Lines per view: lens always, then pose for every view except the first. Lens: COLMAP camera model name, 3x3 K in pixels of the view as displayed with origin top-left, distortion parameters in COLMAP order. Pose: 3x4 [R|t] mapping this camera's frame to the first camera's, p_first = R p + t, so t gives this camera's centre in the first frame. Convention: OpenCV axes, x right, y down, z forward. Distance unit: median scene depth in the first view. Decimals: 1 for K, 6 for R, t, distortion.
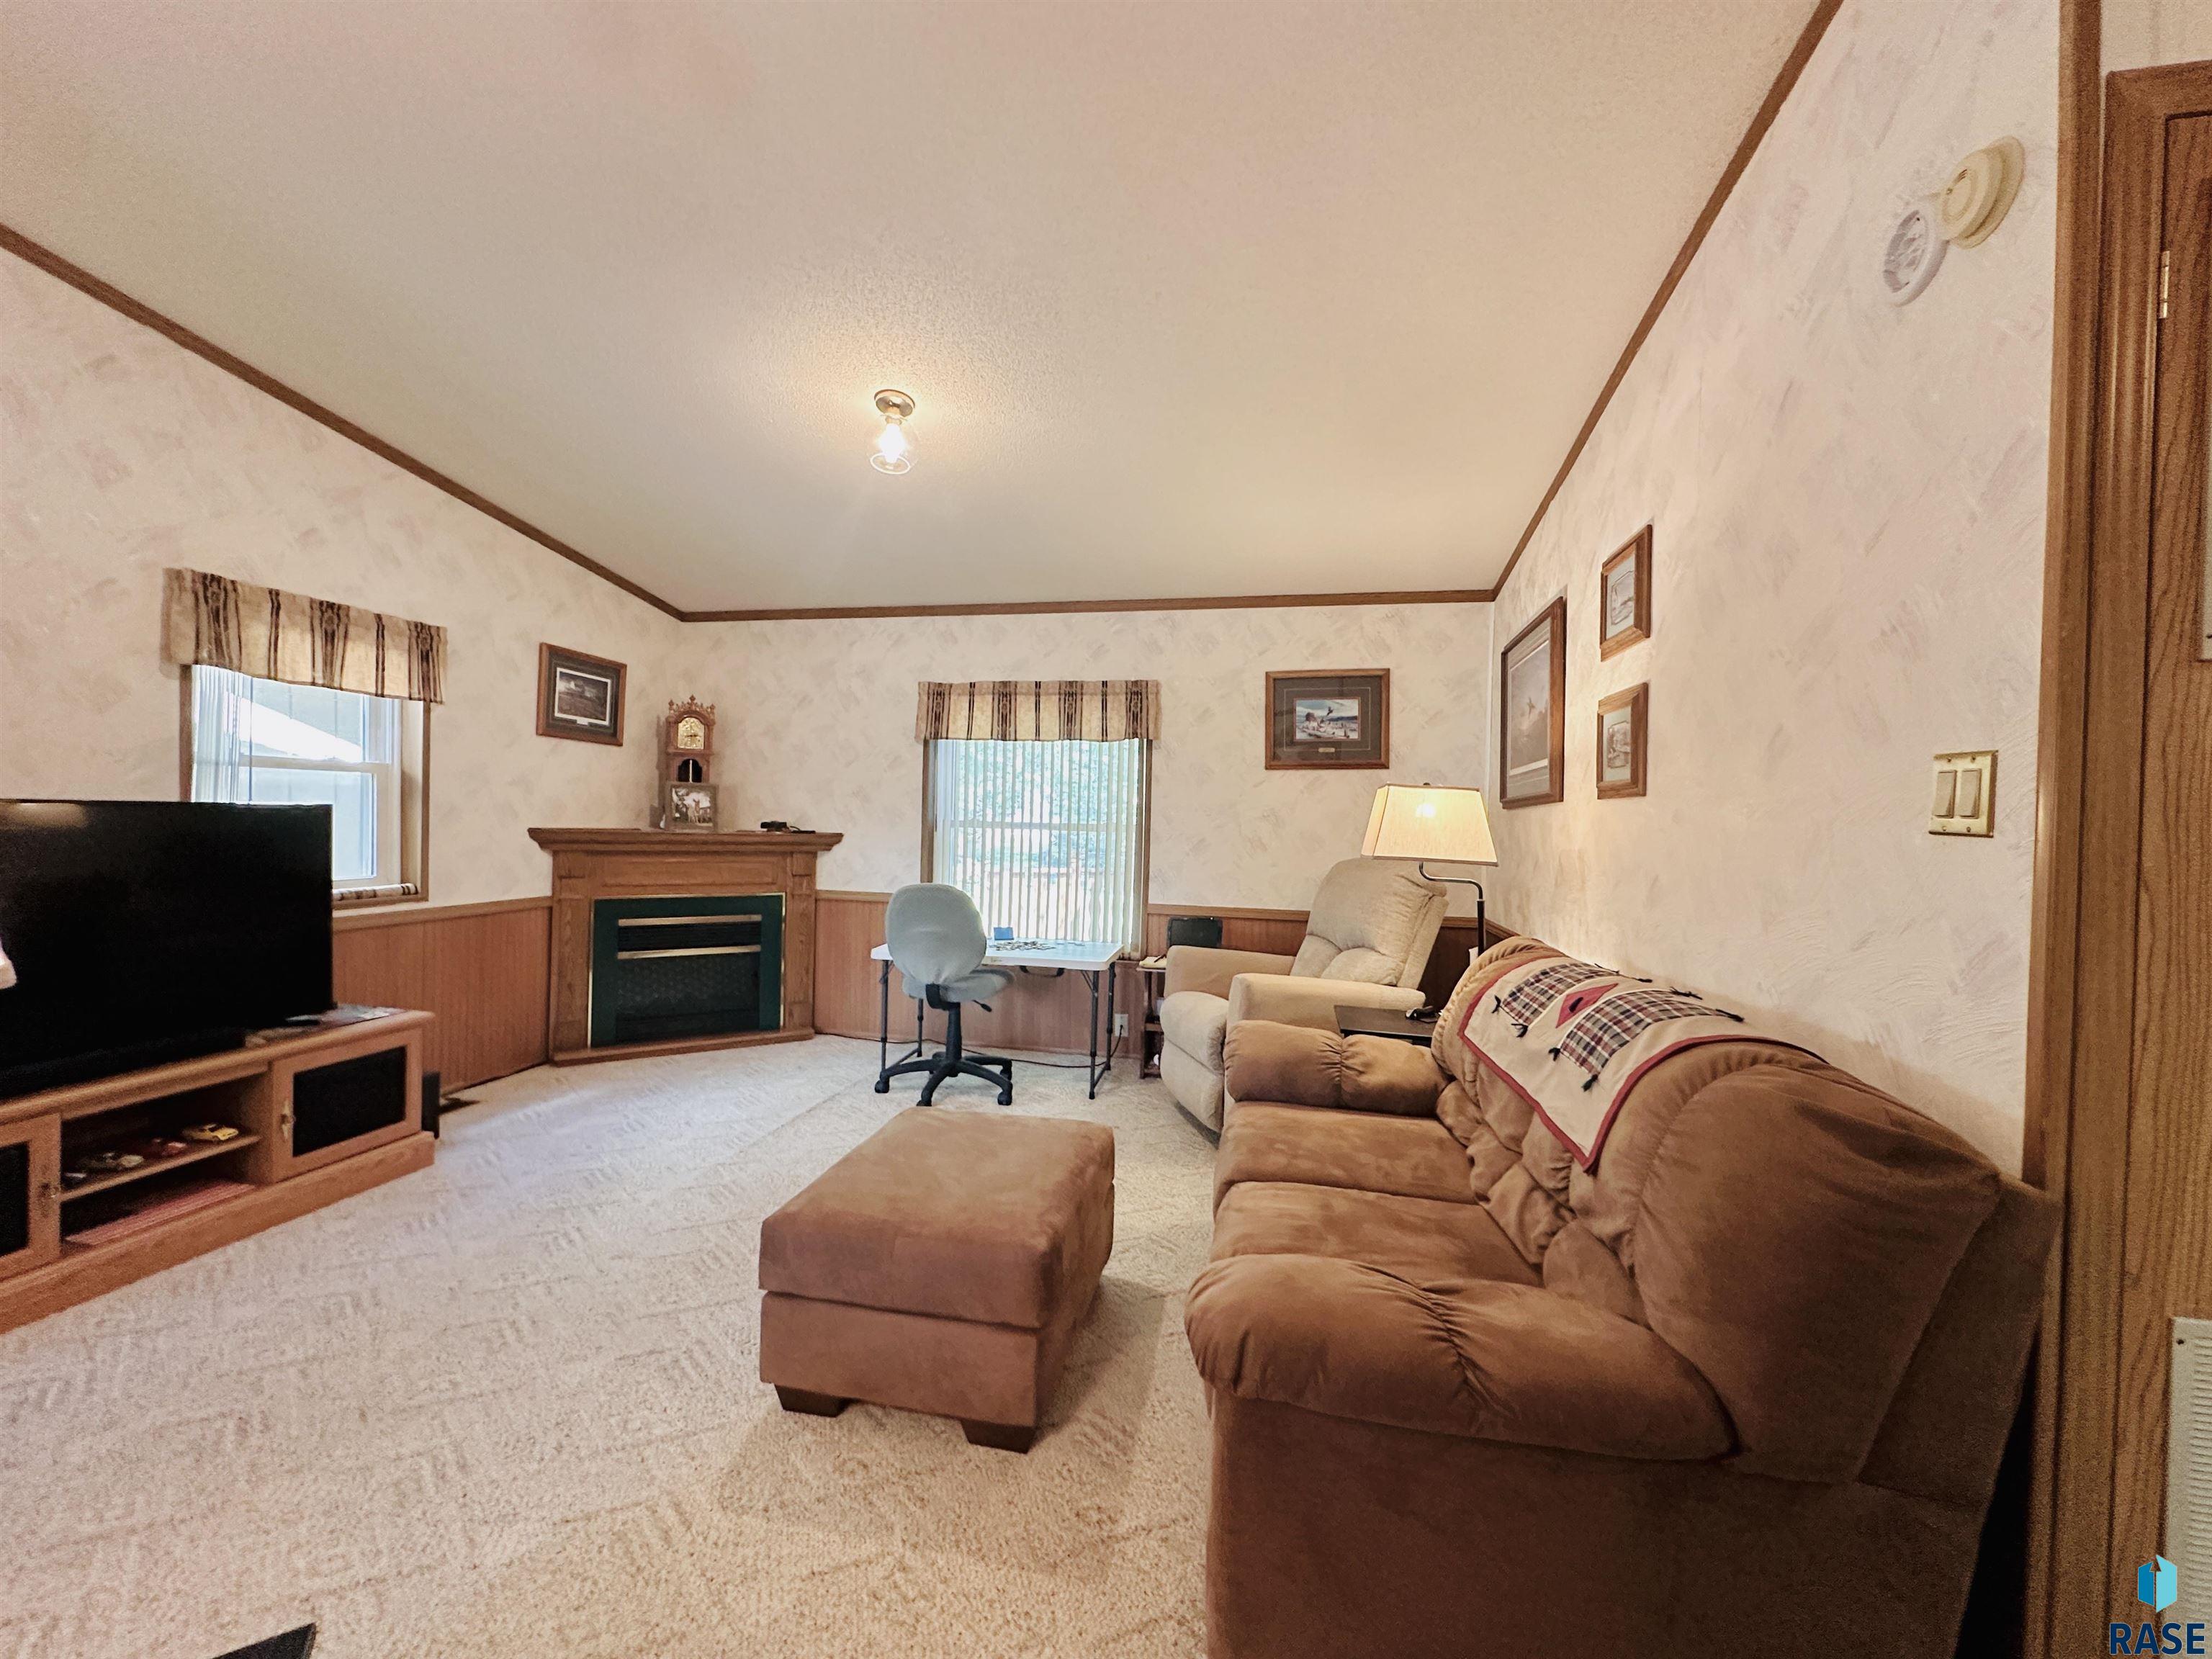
lens RADIAL K [[887.3, 0, 1106.0], [0, 887.3, 829.5], [0, 0, 1]] dist [-0.000695, 0.000320]
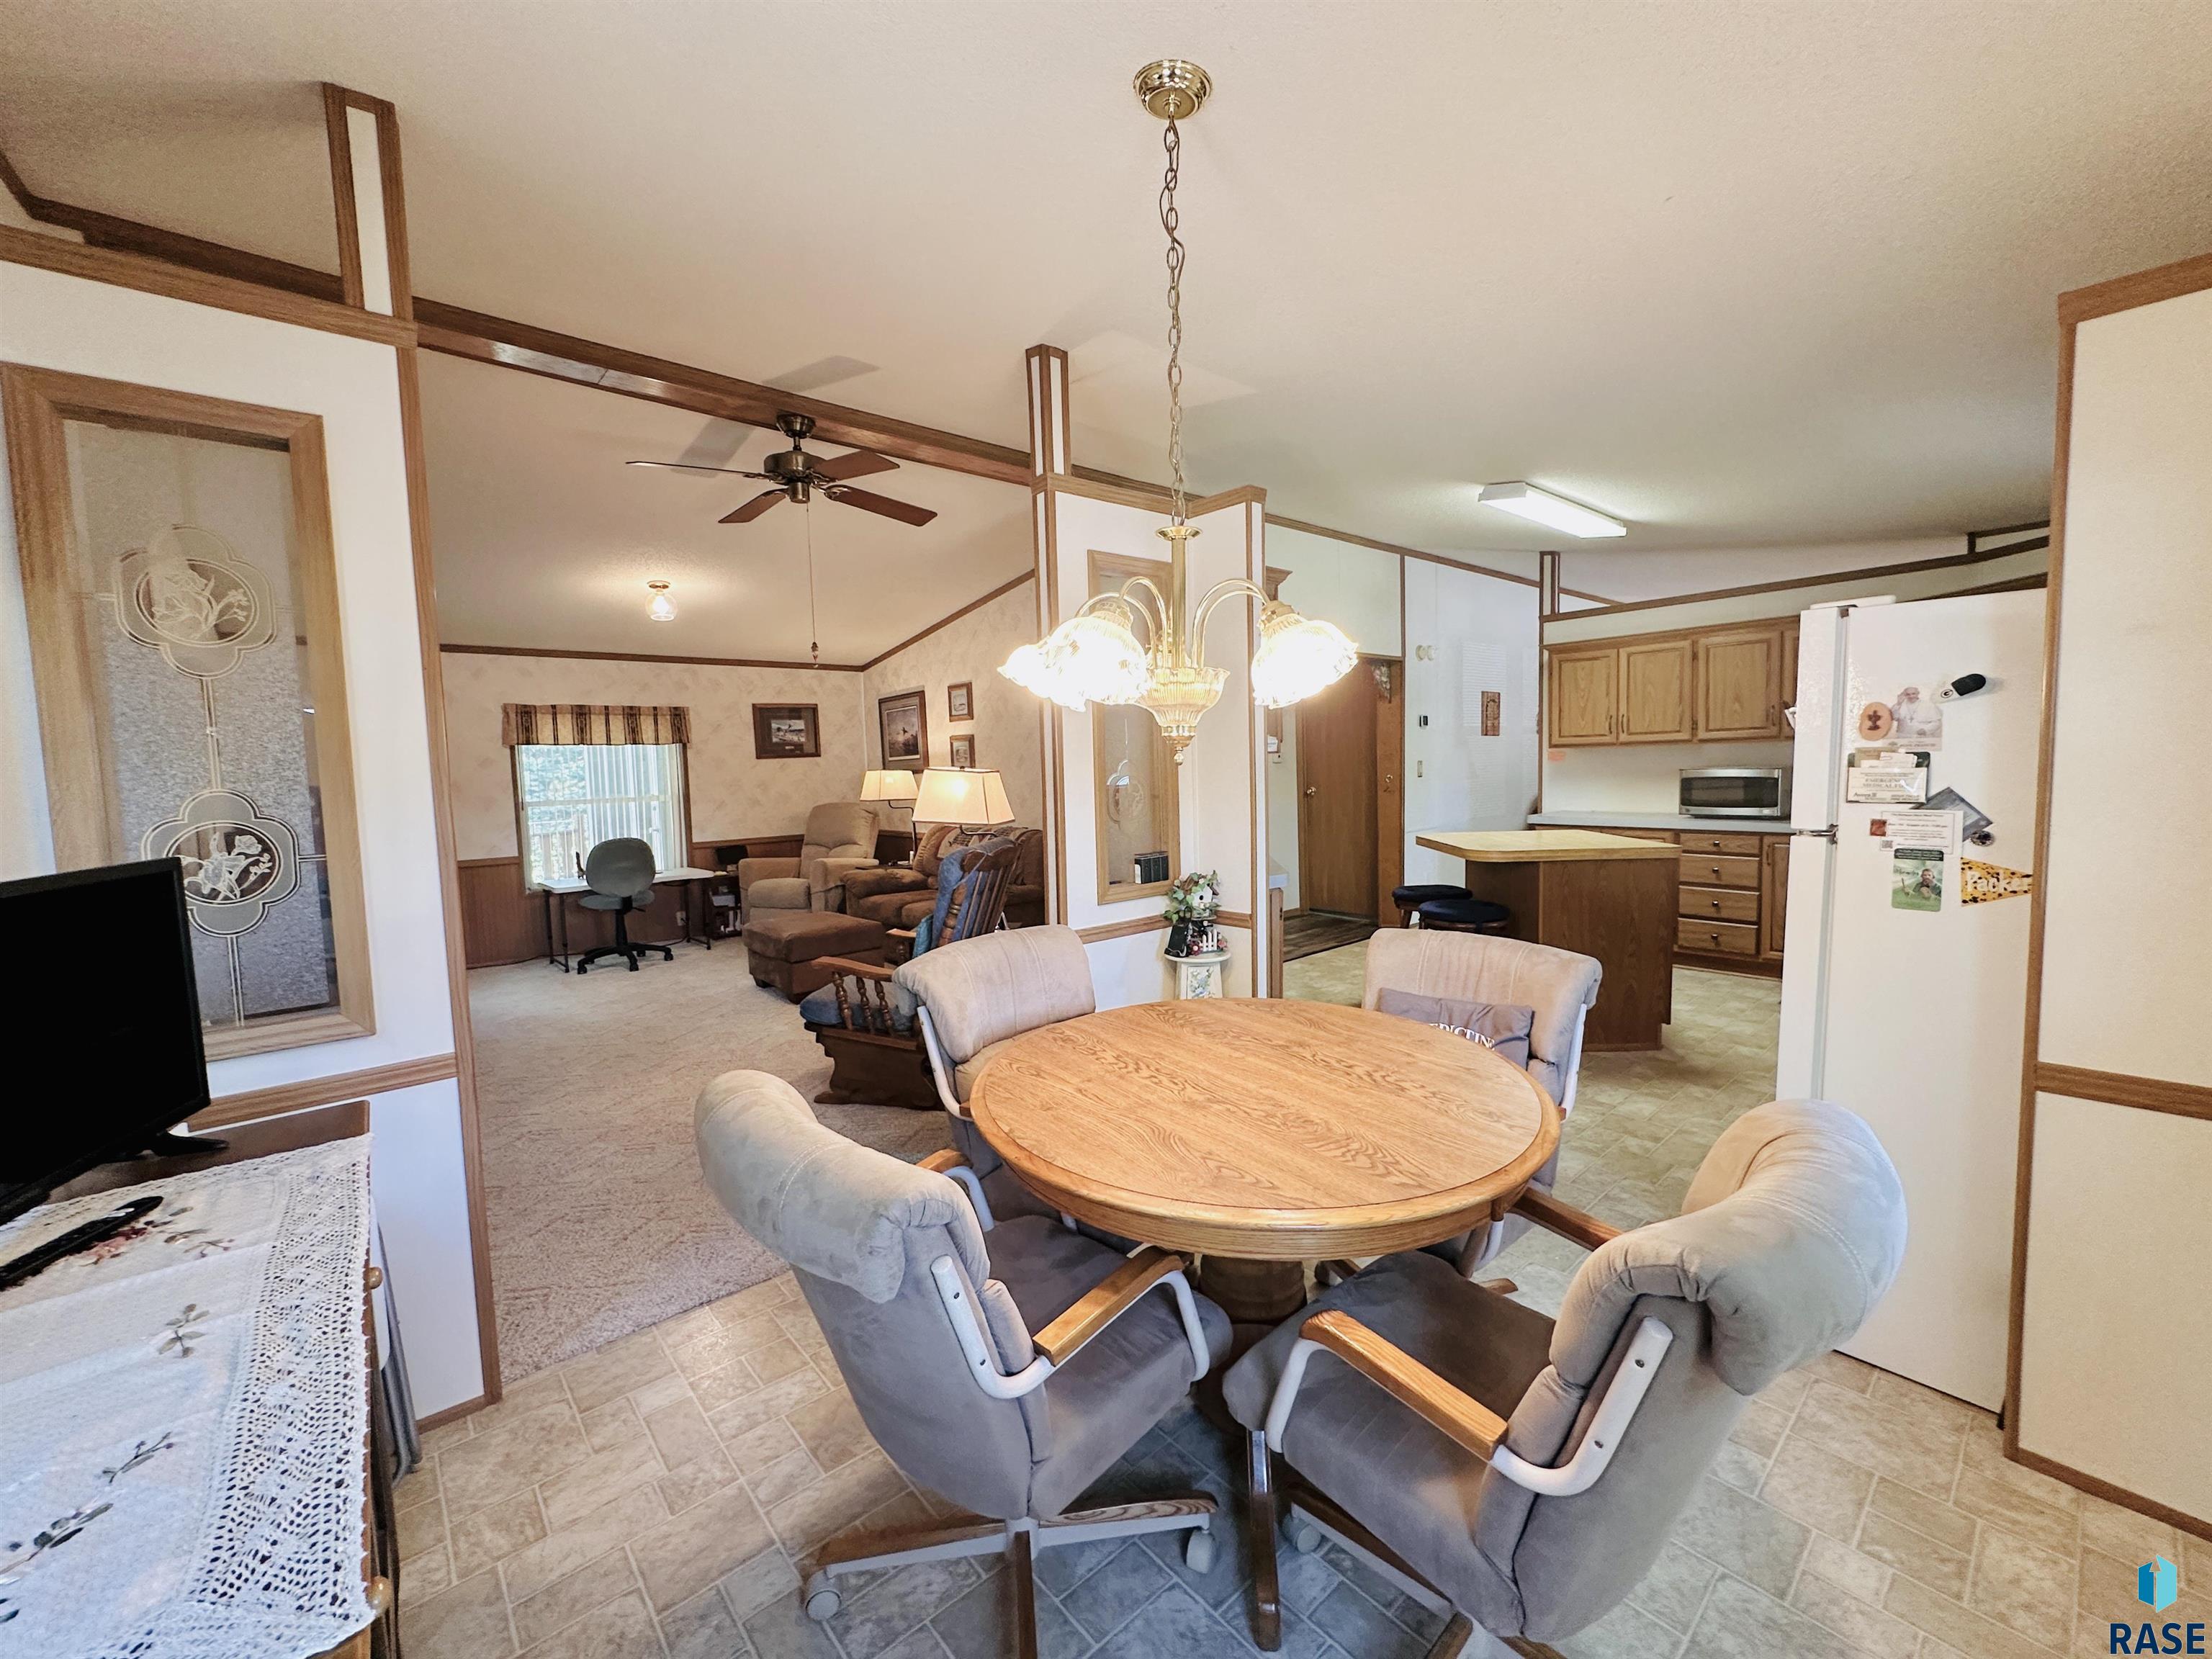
lens RADIAL K [[887.3, 0, 1106.0], [0, 887.3, 829.5], [0, 0, 1]] dist [-0.000695, 0.000320]
pose [[0.600309, -0.098706, 0.793654, -0.828398], [0.053201, 0.995085, 0.083518, -0.038587], [-0.797997, -0.007914, 0.602610, -0.632123]]
